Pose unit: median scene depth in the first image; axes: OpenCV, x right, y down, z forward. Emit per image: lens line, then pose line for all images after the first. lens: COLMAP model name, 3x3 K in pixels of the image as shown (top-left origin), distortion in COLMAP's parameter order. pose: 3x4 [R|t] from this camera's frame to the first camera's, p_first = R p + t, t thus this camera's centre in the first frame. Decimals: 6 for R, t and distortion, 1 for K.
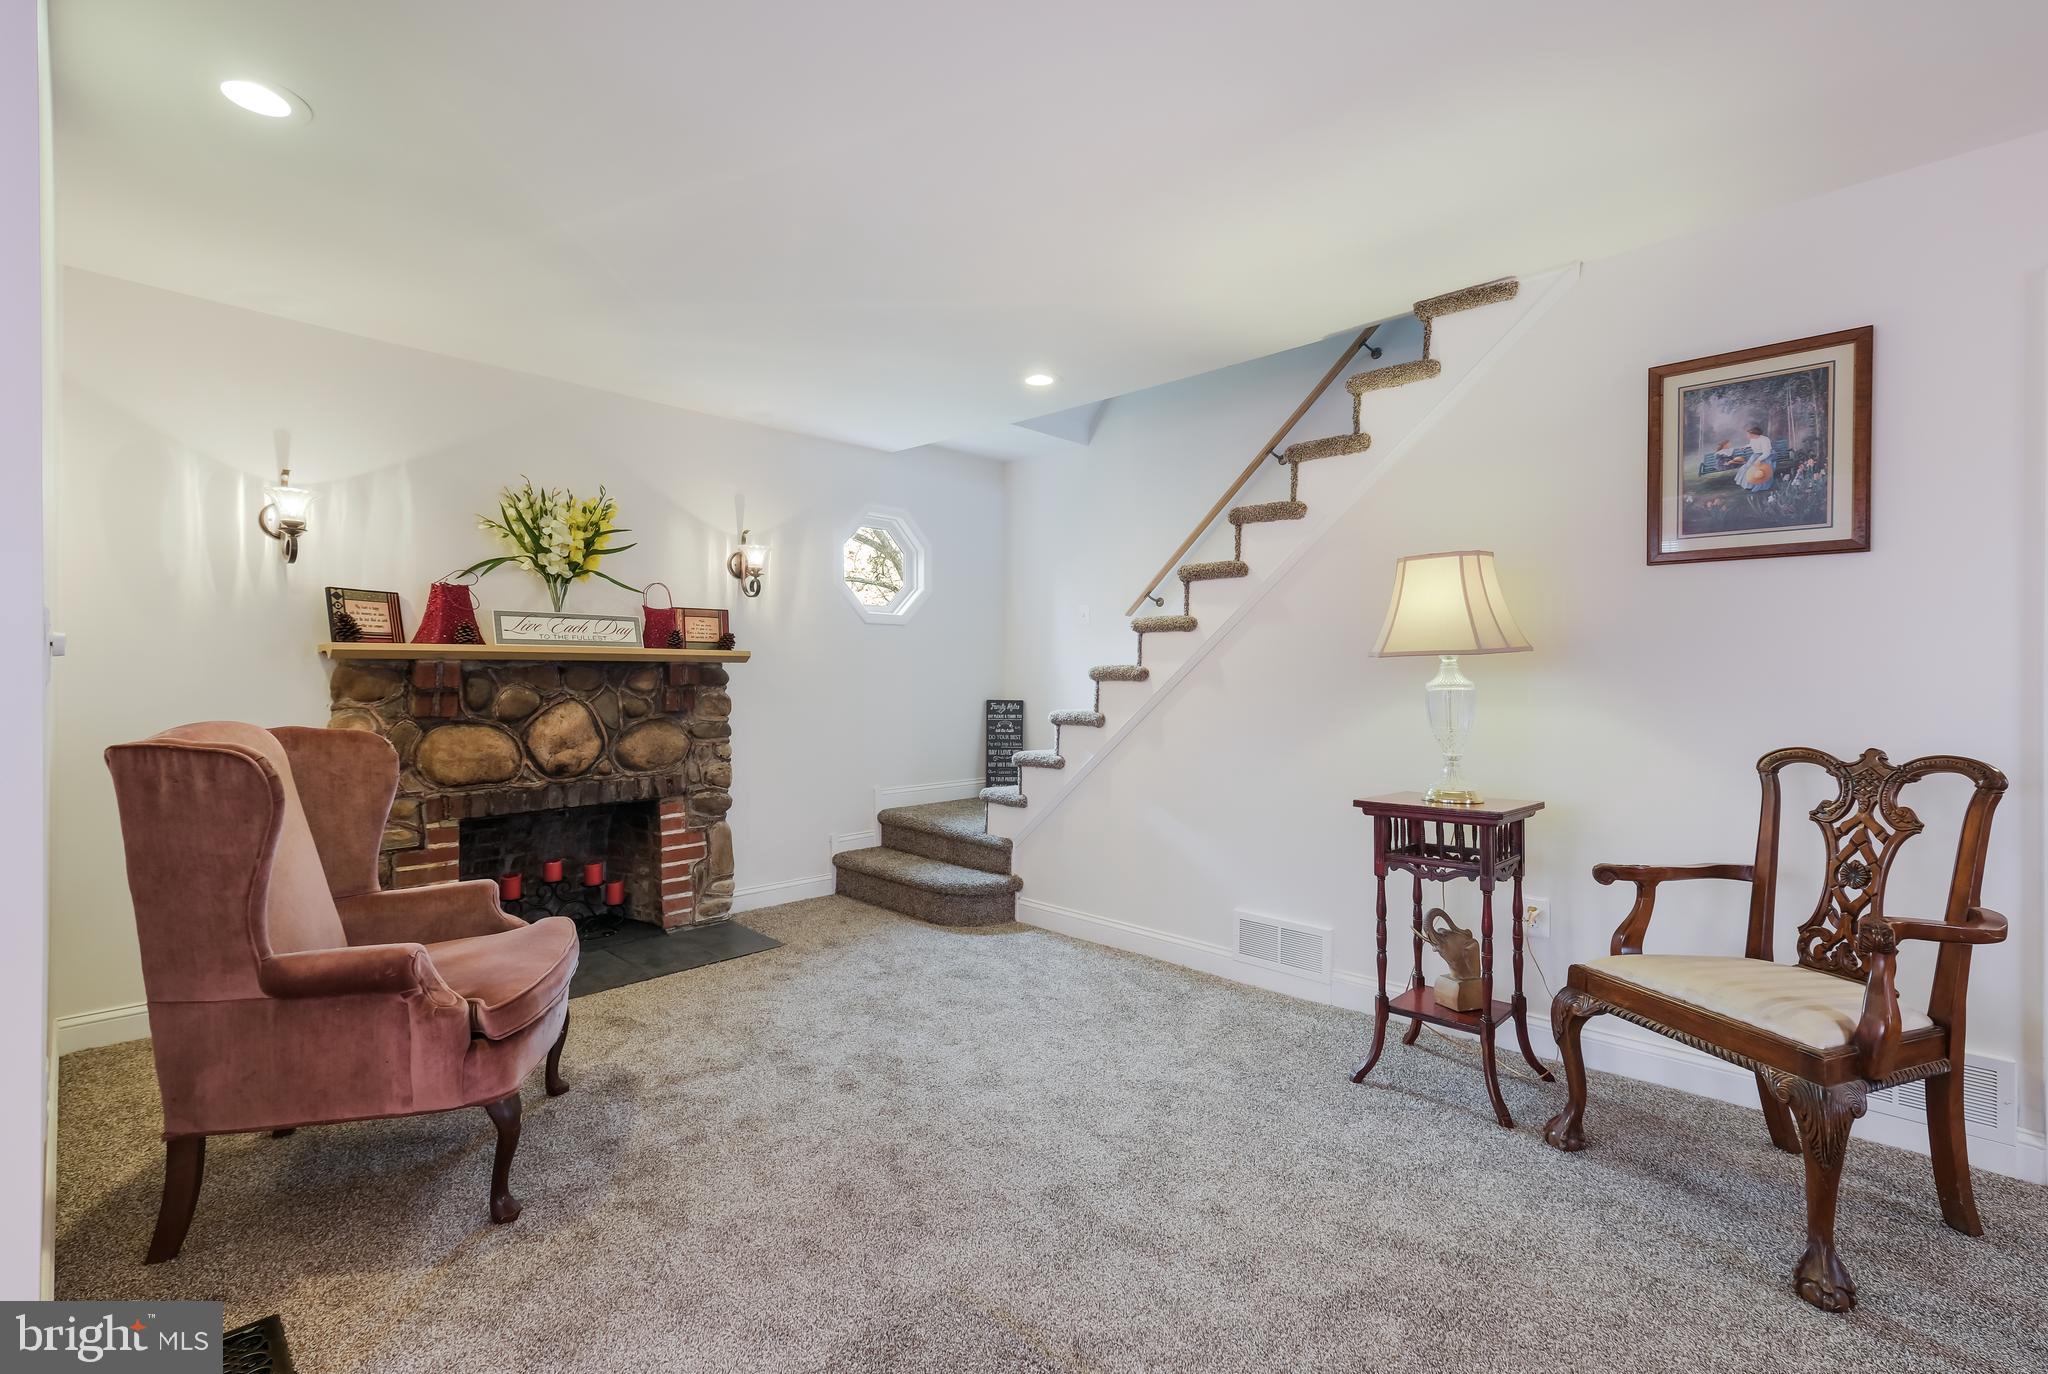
lens RADIAL K [[903.2, 0, 1008.9], [0, 903.2, 677.3], [0, 0, 1]] dist [0.005746, -0.001159]
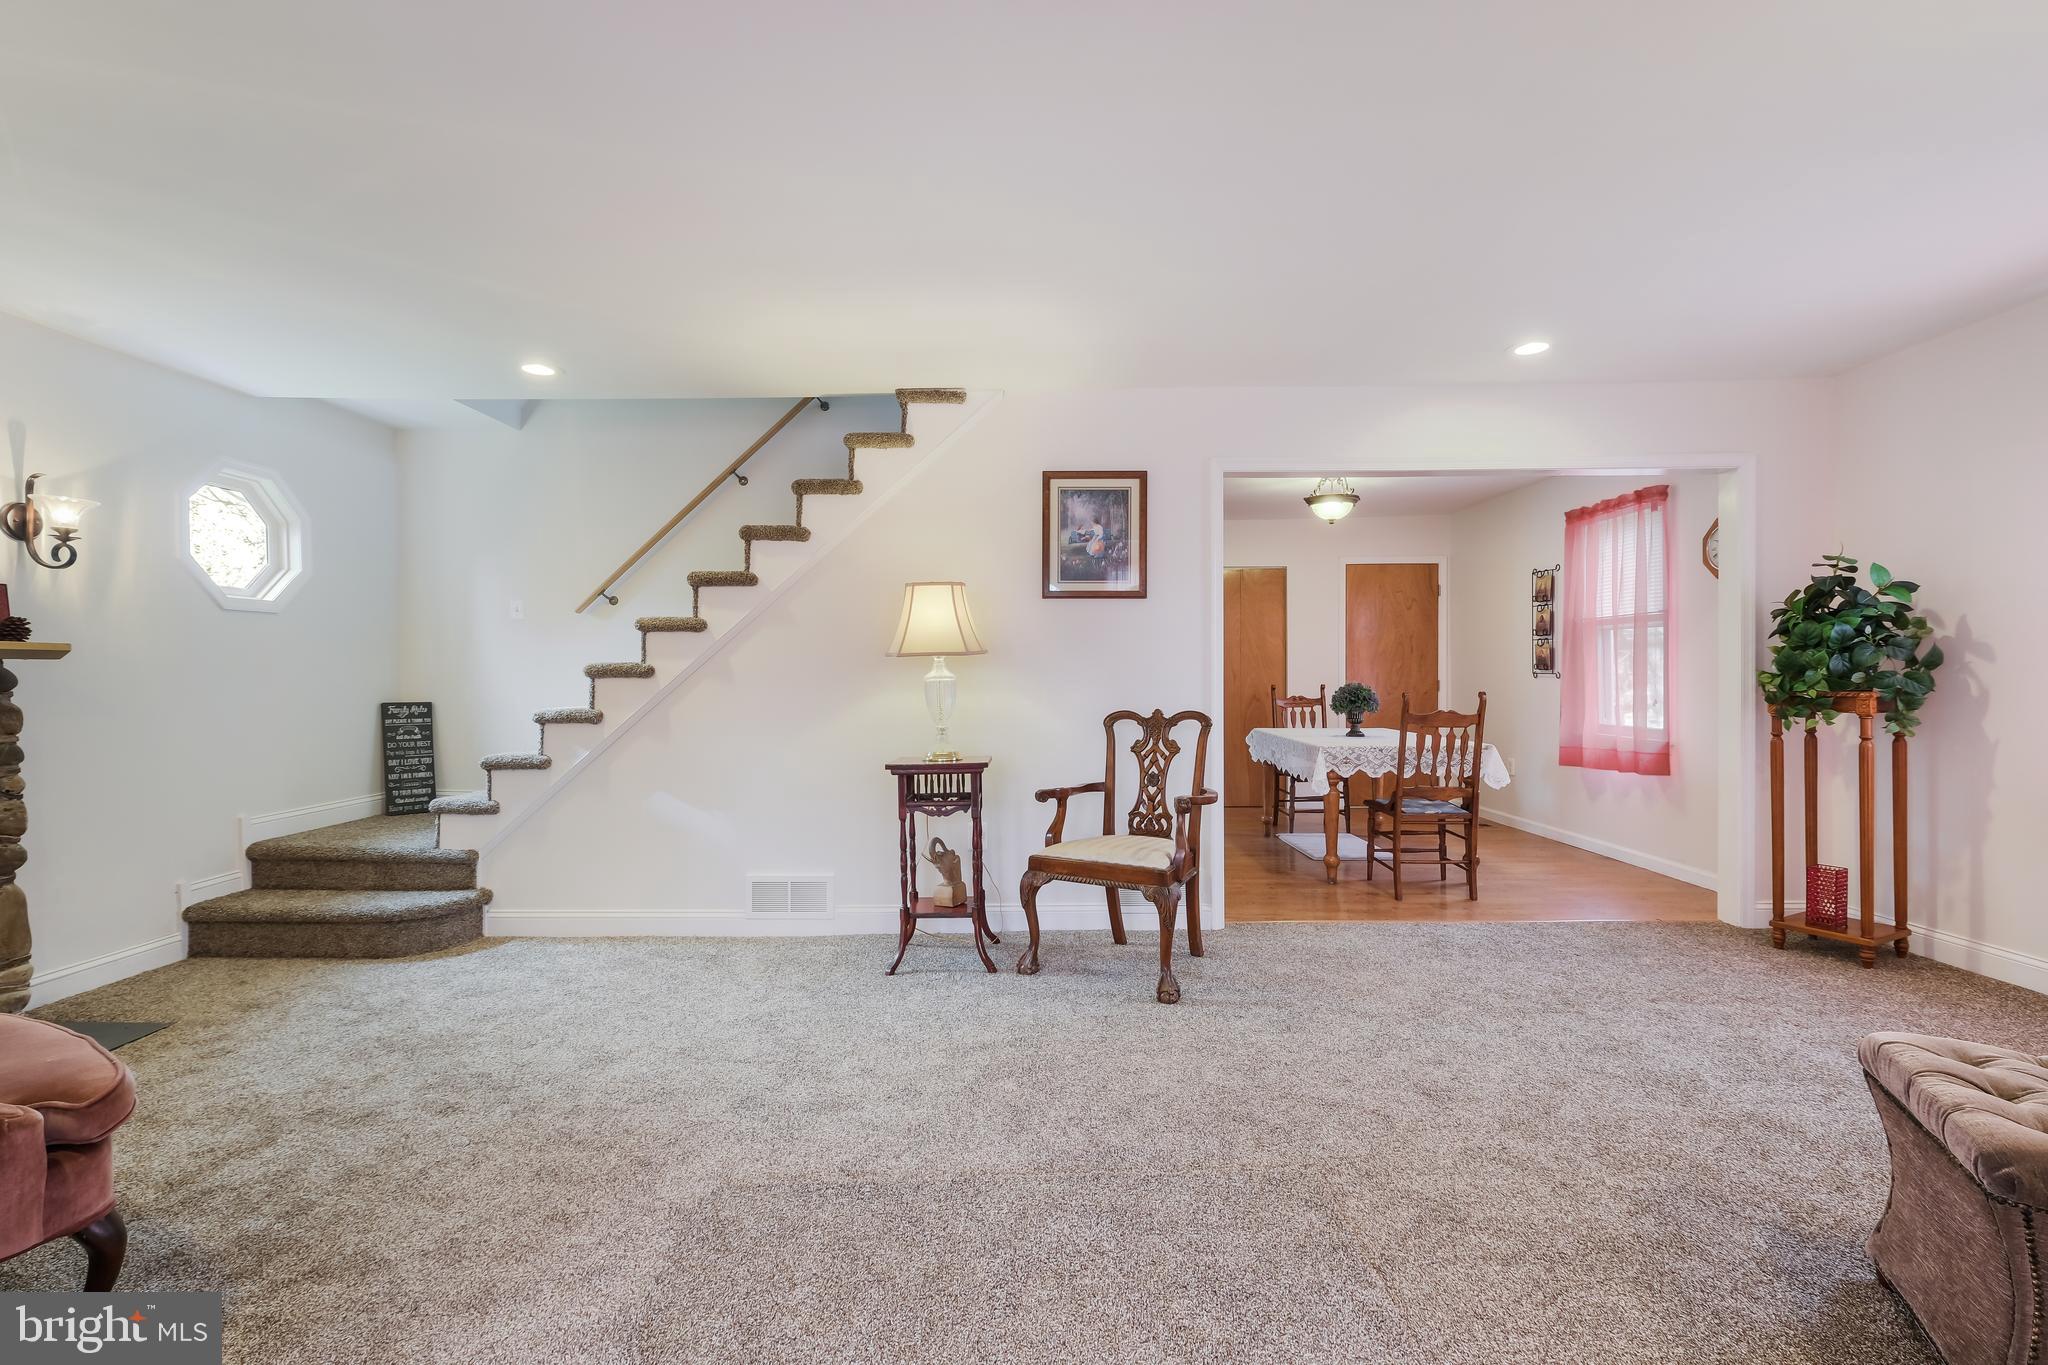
lens RADIAL K [[895.3, 0, 1010.4], [0, 895.3, 685.6], [0, 0, 1]] dist [0.002906, -0.000210]
pose [[0.728816, -0.017553, 0.684485, -0.397978], [0.008963, 0.999830, 0.016096, 0.000686], [-0.684651, -0.005596, 0.728849, -0.082900]]
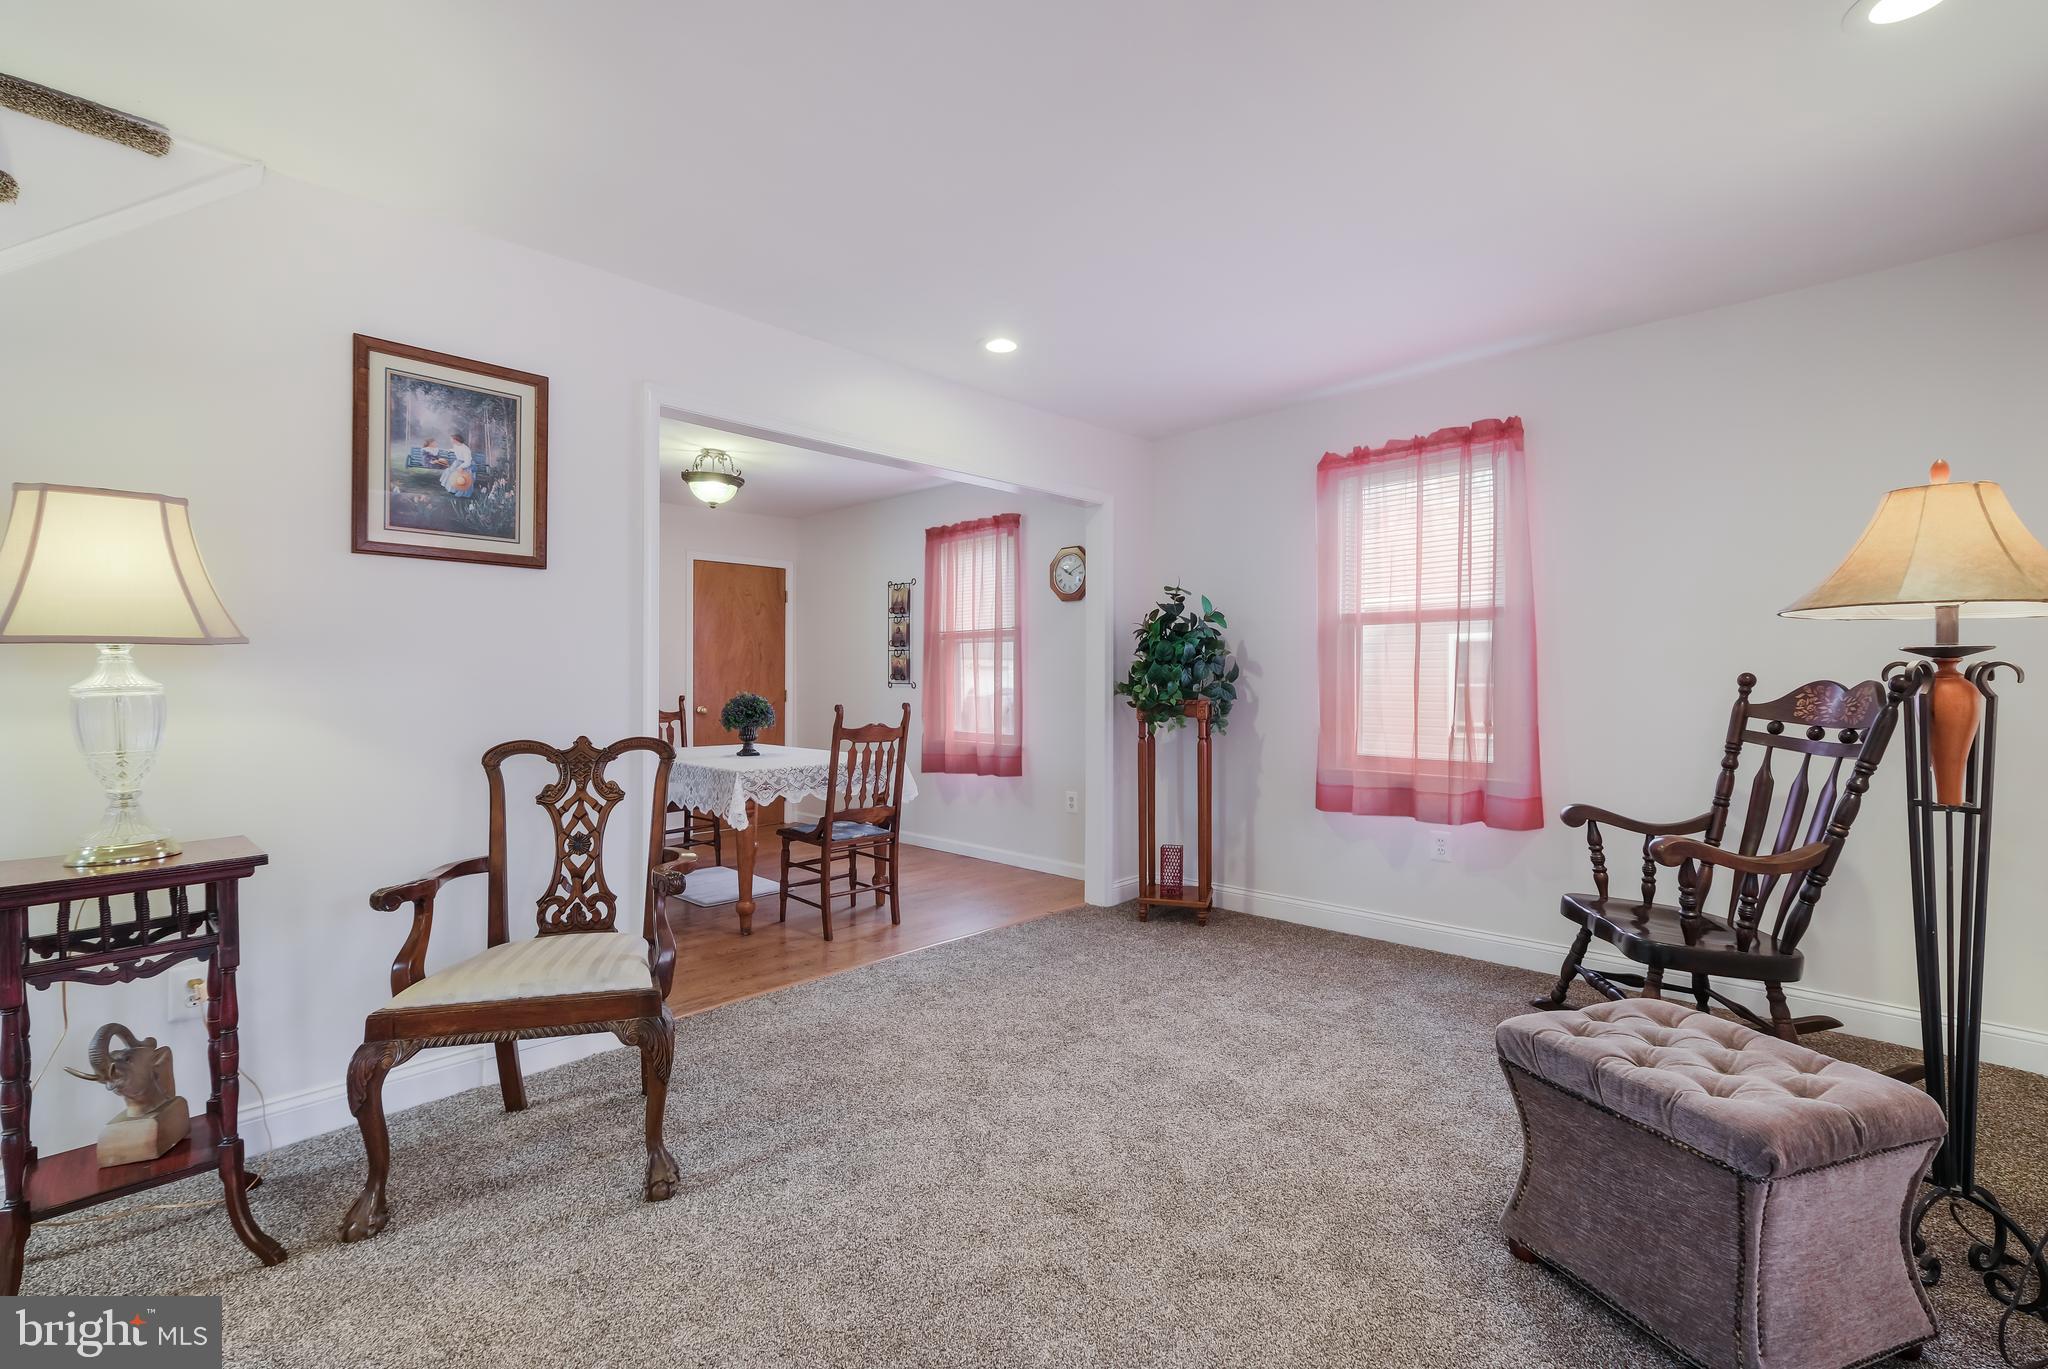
lens RADIAL K [[903.2, 0, 1026.9], [0, 903.2, 683.8], [0, 0, 1]] dist [0.005746, -0.001159]
pose [[0.002270, -0.008298, 0.999963, -0.198785], [0.000300, 0.999966, 0.008297, -0.000346], [-0.999997, 0.000281, 0.002273, 0.337998]]
